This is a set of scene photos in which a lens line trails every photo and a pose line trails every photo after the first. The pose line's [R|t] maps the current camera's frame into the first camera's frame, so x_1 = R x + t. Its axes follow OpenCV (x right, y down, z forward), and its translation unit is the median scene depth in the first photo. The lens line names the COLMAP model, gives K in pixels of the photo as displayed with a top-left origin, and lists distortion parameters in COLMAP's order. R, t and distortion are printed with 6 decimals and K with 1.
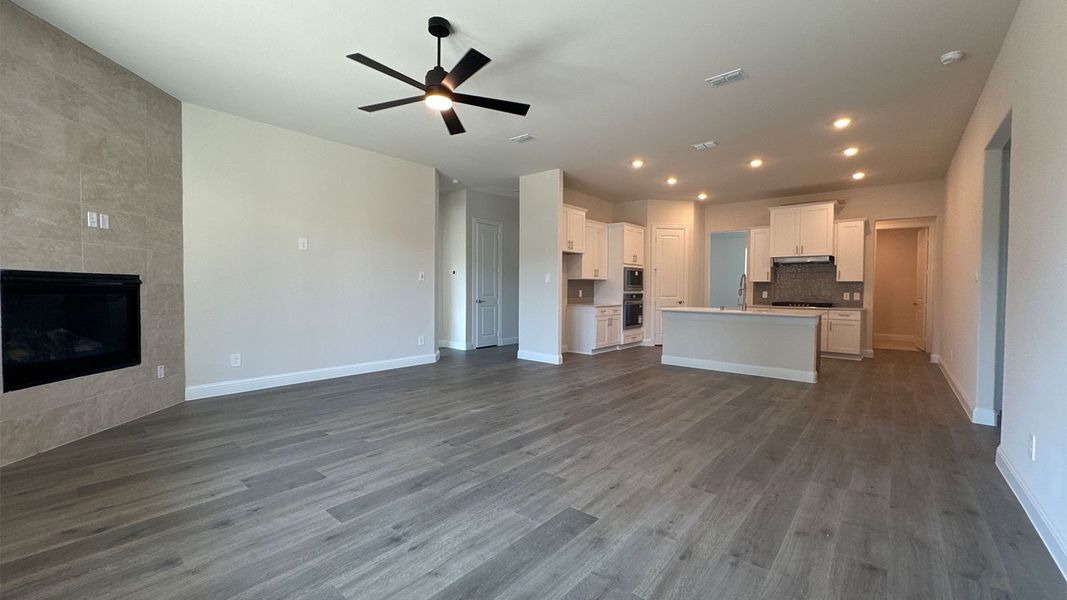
lens RADIAL K [[433.7, 0, 530.9], [0, 433.7, 297.9], [0, 0, 1]] dist [-0.005720, -0.000089]
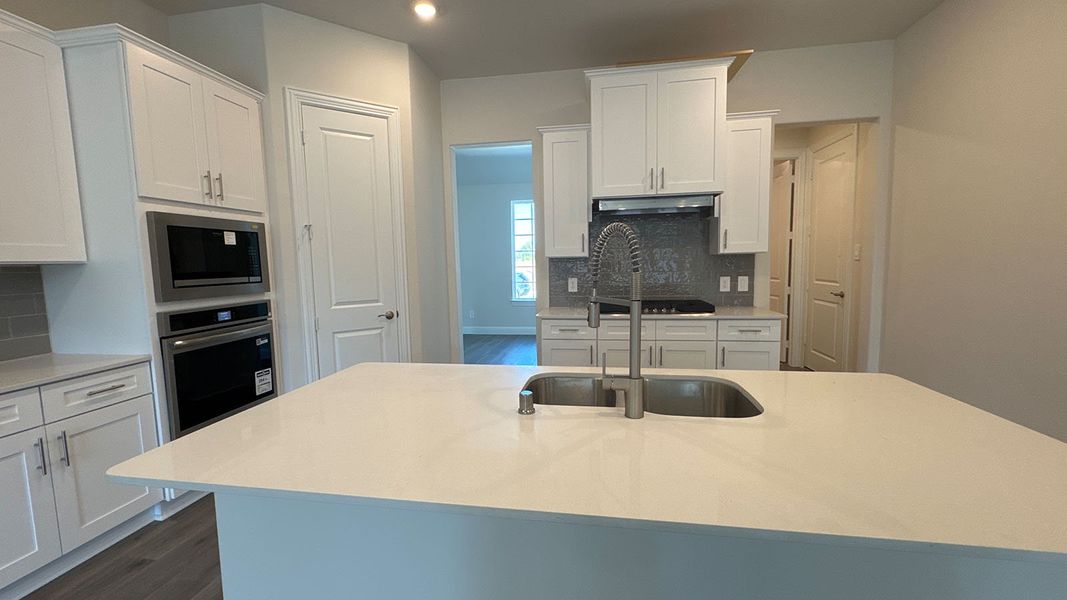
lens RADIAL K [[433.7, 0, 524.2], [0, 433.7, 304.9], [0, 0, 1]] dist [-0.005720, -0.000089]
pose [[0.862634, -0.076494, 0.500011, 0.287011], [0.040303, 0.995751, 0.082803, -0.029372], [-0.504220, -0.051277, 0.862051, 0.684332]]
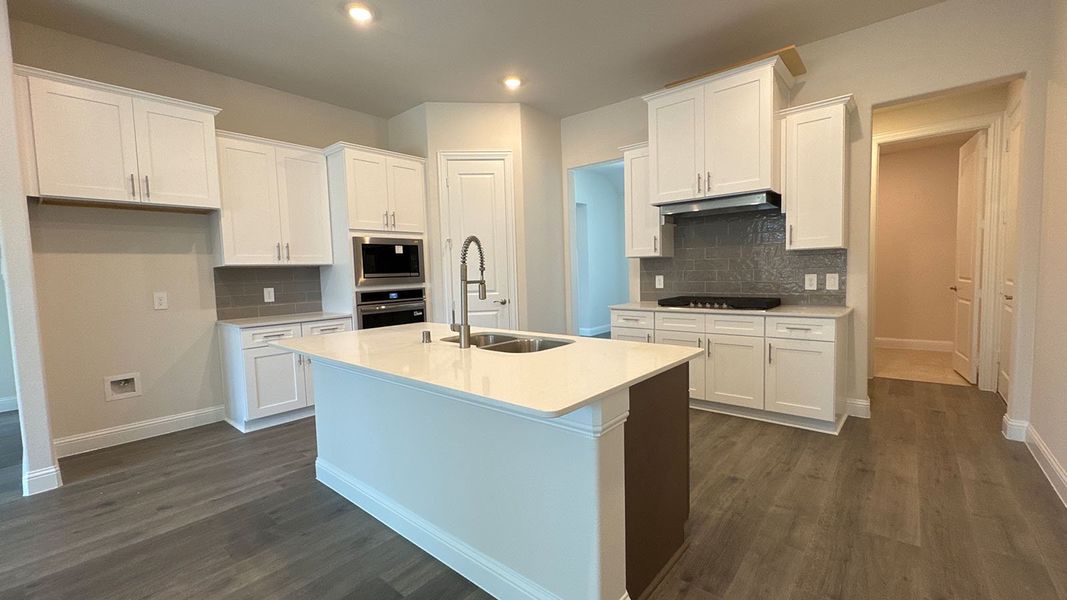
lens RADIAL K [[433.7, 0, 540.1], [0, 433.7, 301.0], [0, 0, 1]] dist [-0.005720, -0.000089]
pose [[0.999296, -0.037375, -0.003395, 0.438278], [0.037489, 0.998320, 0.044188, -0.014332], [0.001738, -0.044285, 0.999017, 0.532971]]
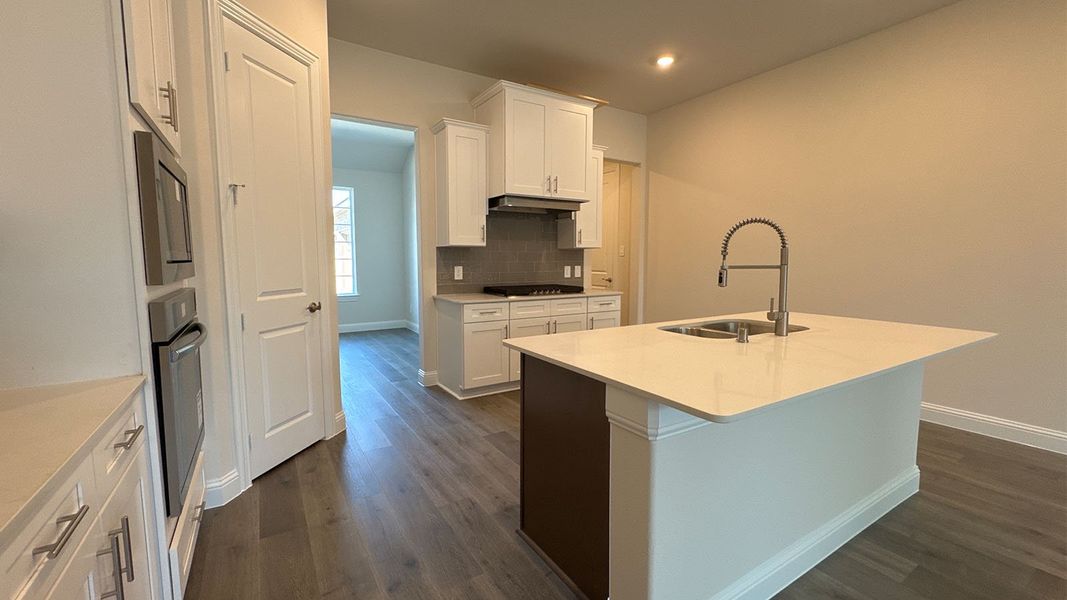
lens RADIAL K [[433.7, 0, 527.5], [0, 433.7, 298.1], [0, 0, 1]] dist [-0.005720, -0.000089]
pose [[0.308794, -0.094524, 0.946420, 0.110265], [0.024900, 0.995512, 0.091303, -0.024170], [-0.950803, -0.004628, 0.309762, 0.849003]]
